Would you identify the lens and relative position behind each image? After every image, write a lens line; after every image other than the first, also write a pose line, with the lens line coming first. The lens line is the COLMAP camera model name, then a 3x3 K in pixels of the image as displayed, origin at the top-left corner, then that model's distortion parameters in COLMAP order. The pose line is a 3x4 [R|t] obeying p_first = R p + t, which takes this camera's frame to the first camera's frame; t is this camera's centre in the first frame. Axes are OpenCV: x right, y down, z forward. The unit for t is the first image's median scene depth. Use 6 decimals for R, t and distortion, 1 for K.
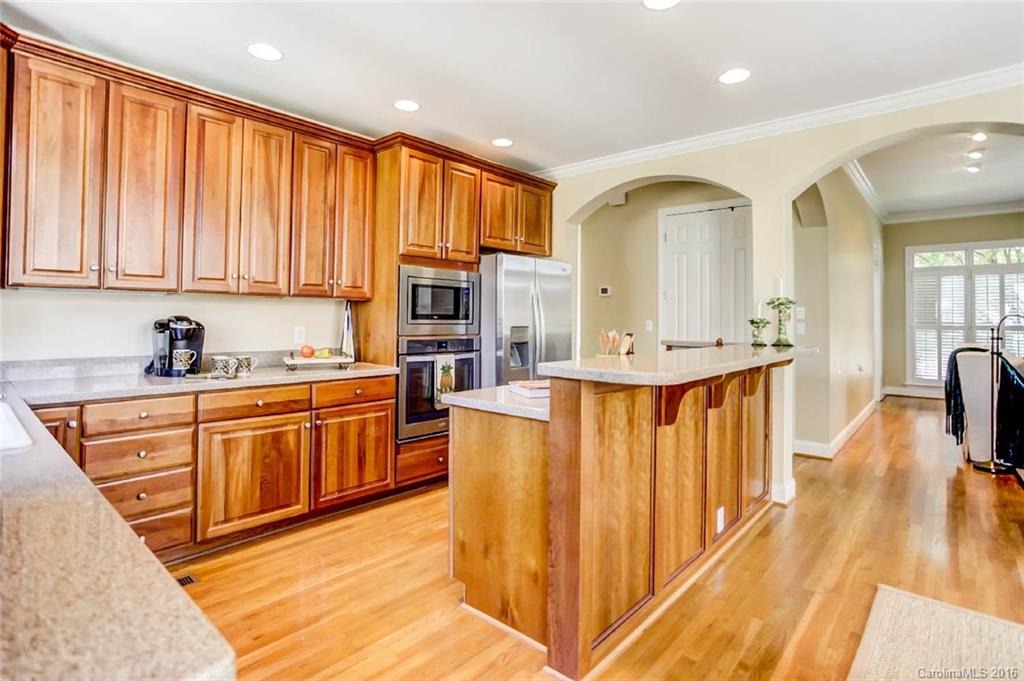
lens RADIAL K [[513.5, 0, 530.0], [0, 513.5, 308.9], [0, 0, 1]] dist [-0.054888, 0.033183]
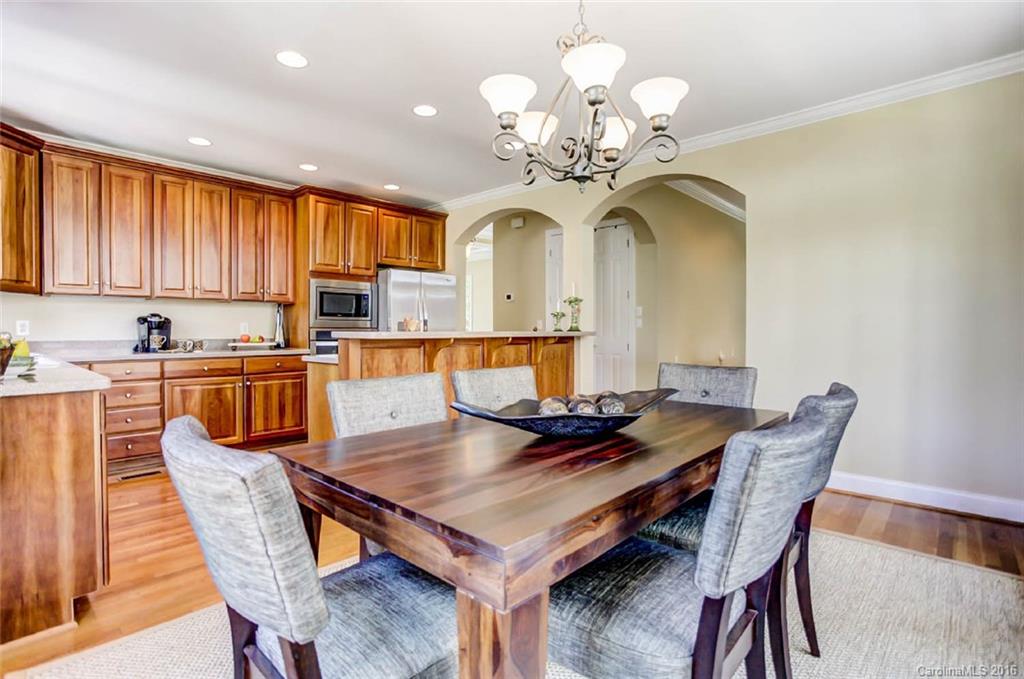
lens RADIAL K [[503.4, 0, 530.2], [0, 503.4, 334.8], [0, 0, 1]] dist [-0.053945, 0.032742]
pose [[0.999876, -0.011963, -0.010283, 0.420862], [0.012248, 0.999531, 0.028072, 0.045661], [0.009942, -0.028194, 0.999553, -0.443978]]
